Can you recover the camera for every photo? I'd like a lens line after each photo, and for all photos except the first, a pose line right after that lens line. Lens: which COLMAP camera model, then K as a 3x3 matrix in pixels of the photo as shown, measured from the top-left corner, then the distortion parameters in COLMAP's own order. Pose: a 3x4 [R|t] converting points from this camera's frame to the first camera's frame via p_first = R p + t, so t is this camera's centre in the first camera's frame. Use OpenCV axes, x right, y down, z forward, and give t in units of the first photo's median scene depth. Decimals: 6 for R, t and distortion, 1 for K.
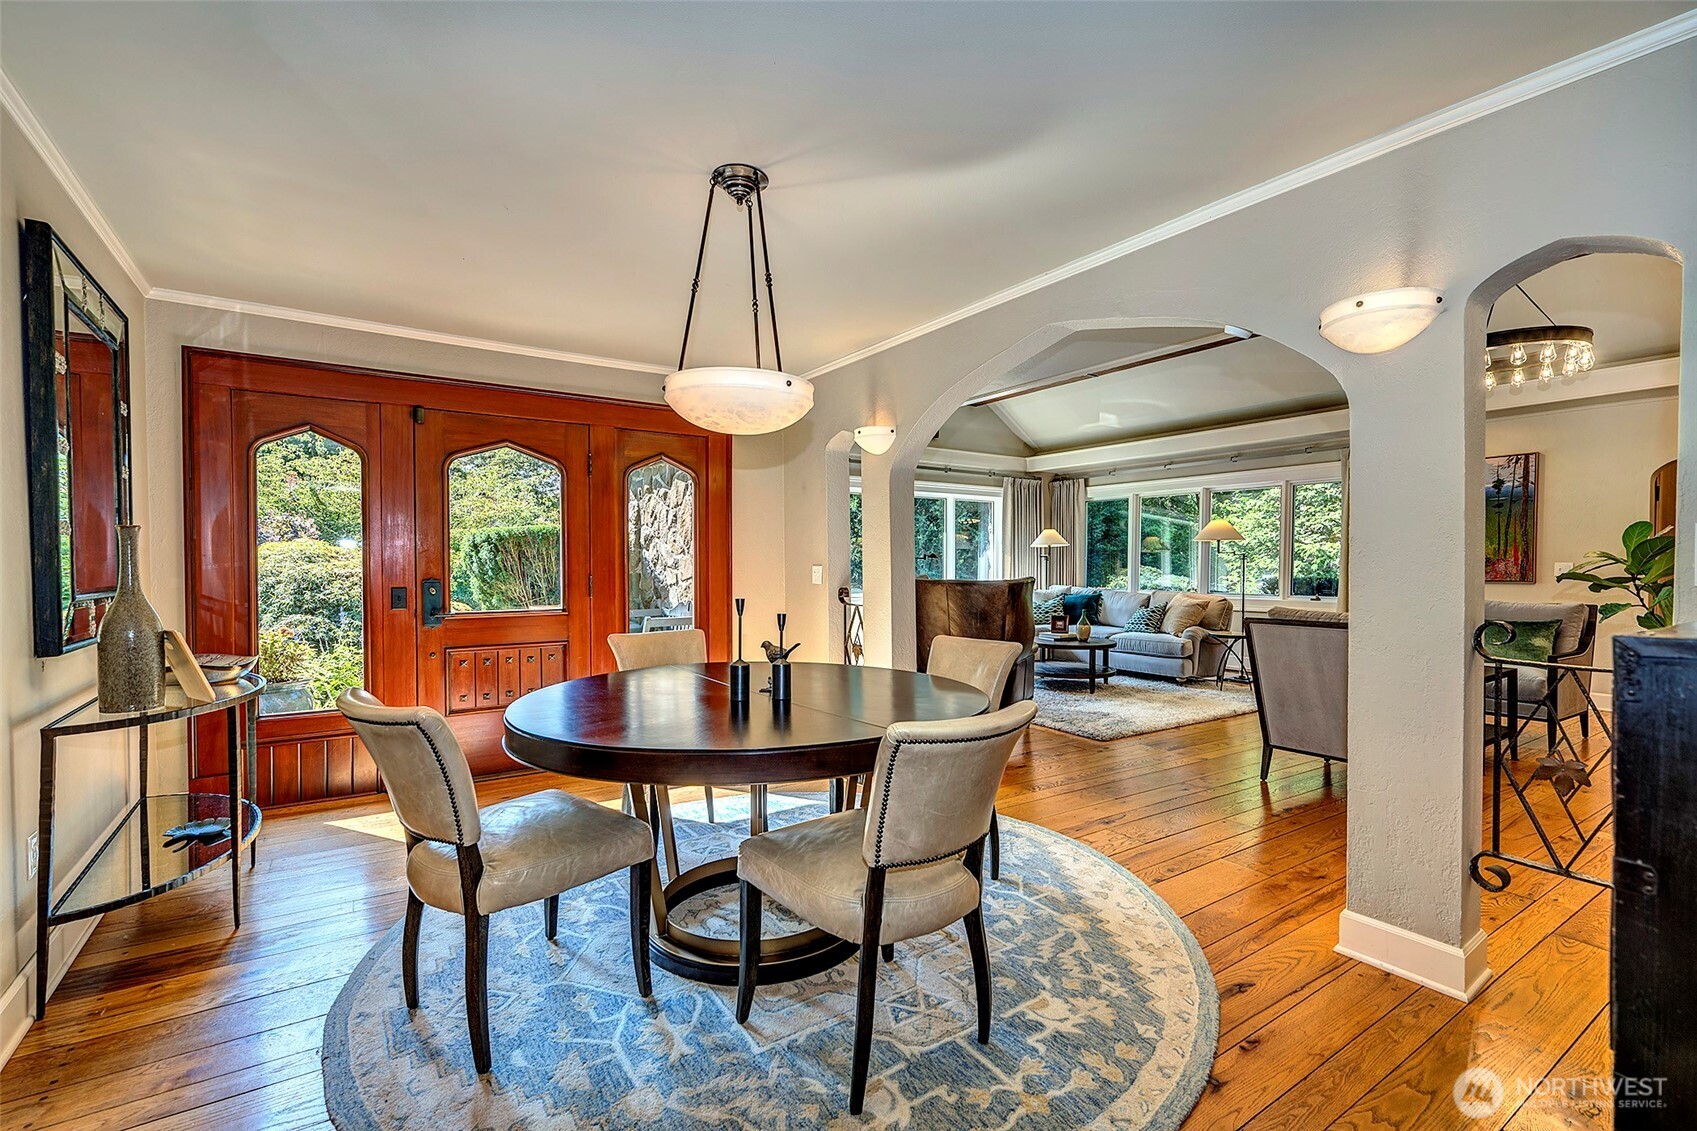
lens RADIAL K [[748.0, 0, 842.9], [0, 748.0, 568.2], [0, 0, 1]] dist [-0.001028, 0.000202]
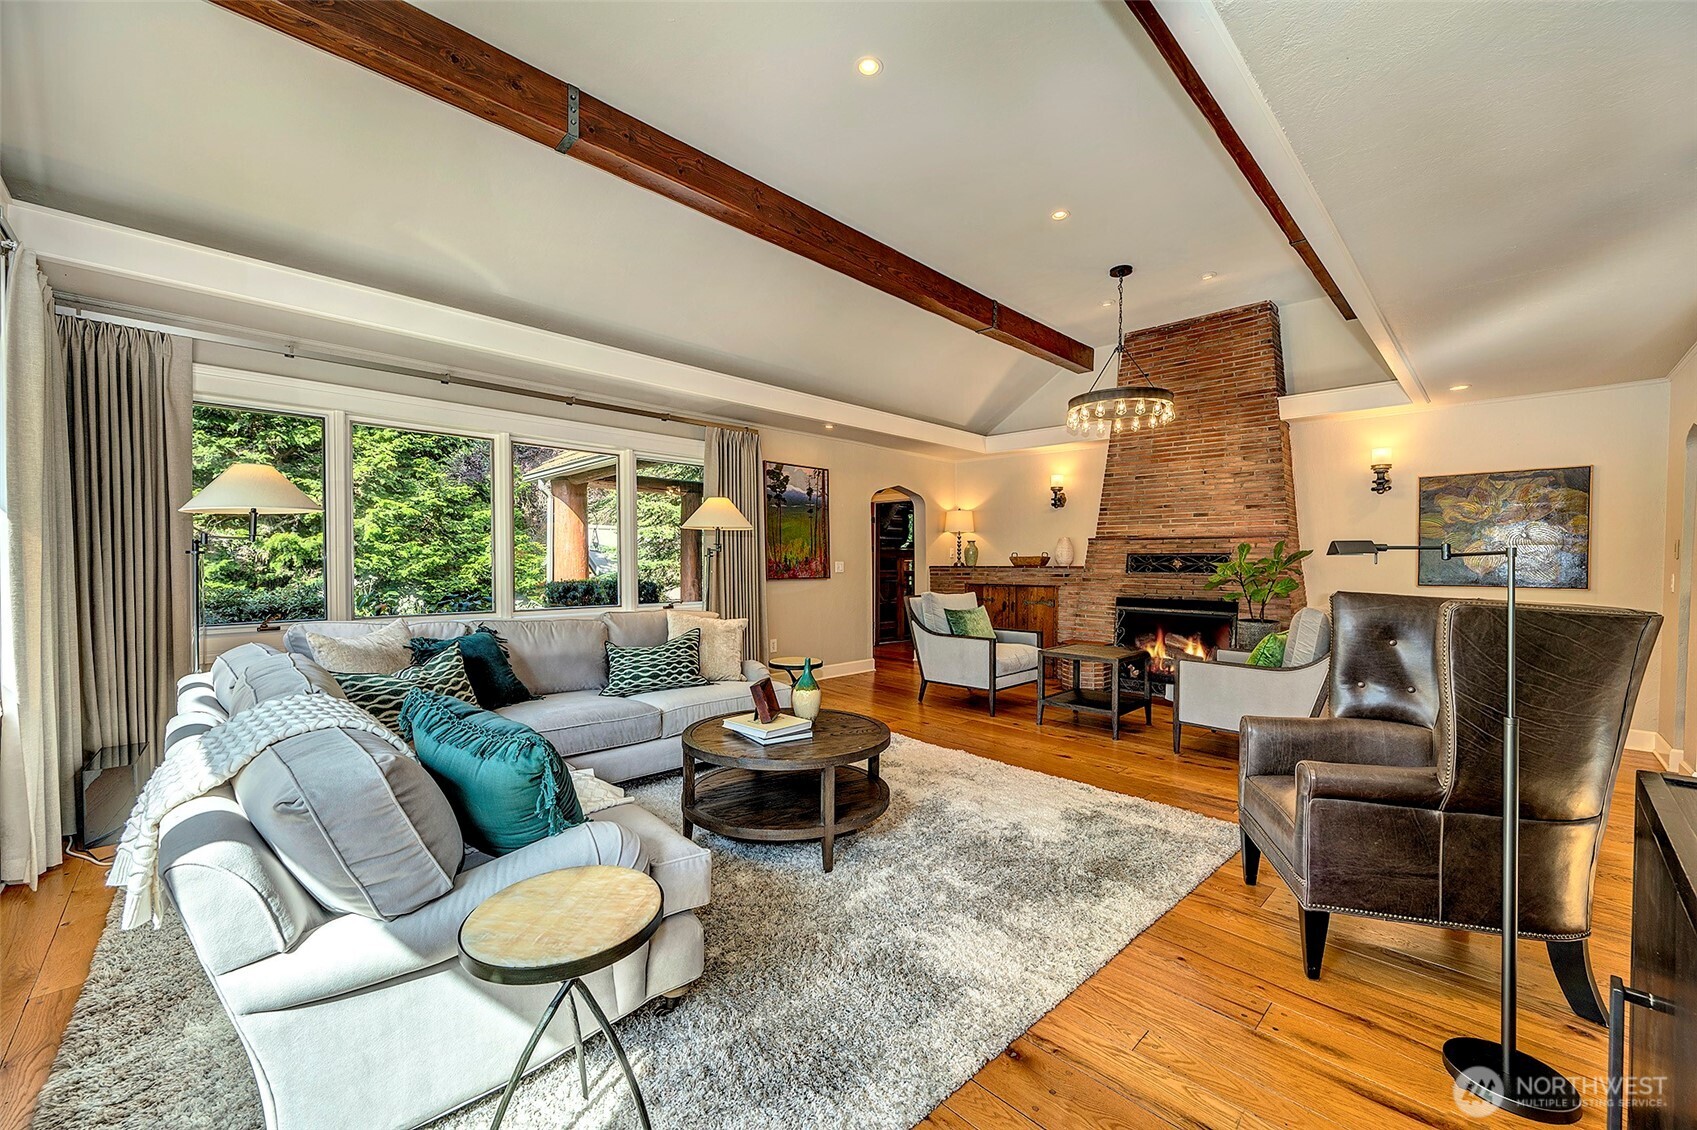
lens RADIAL K [[667.5, 0, 851.3], [0, 667.5, 570.1], [0, 0, 1]] dist [0.003069, -0.000005]
pose [[-0.200372, -0.017587, 0.979562, -0.090785], [0.002137, 0.999829, 0.018388, -0.009757], [-0.979718, 0.005778, -0.200300, 0.859552]]
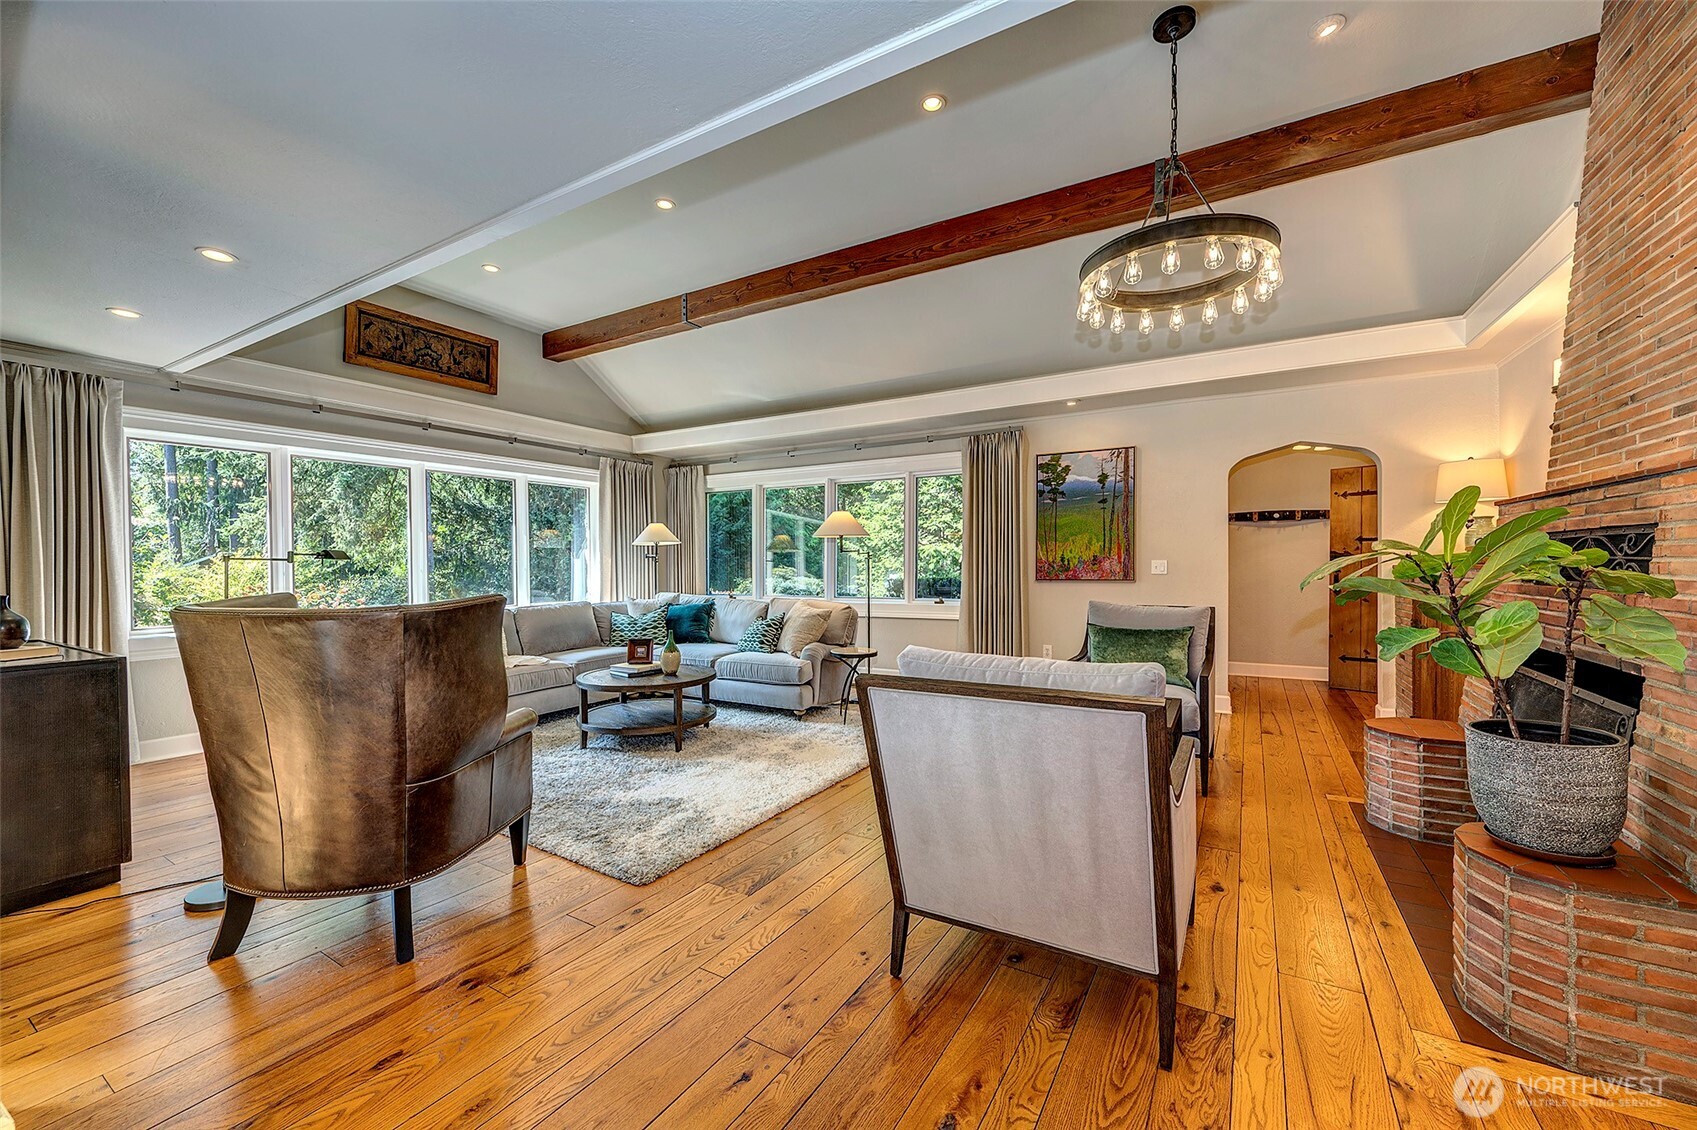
lens RADIAL K [[667.5, 0, 855.3], [0, 667.5, 567.9], [0, 0, 1]] dist [0.003069, -0.000005]
pose [[0.894983, -0.011917, 0.445940, 0.160160], [0.012442, 0.999921, 0.001753, -0.002741], [-0.445926, 0.003980, 0.895061, 0.285114]]
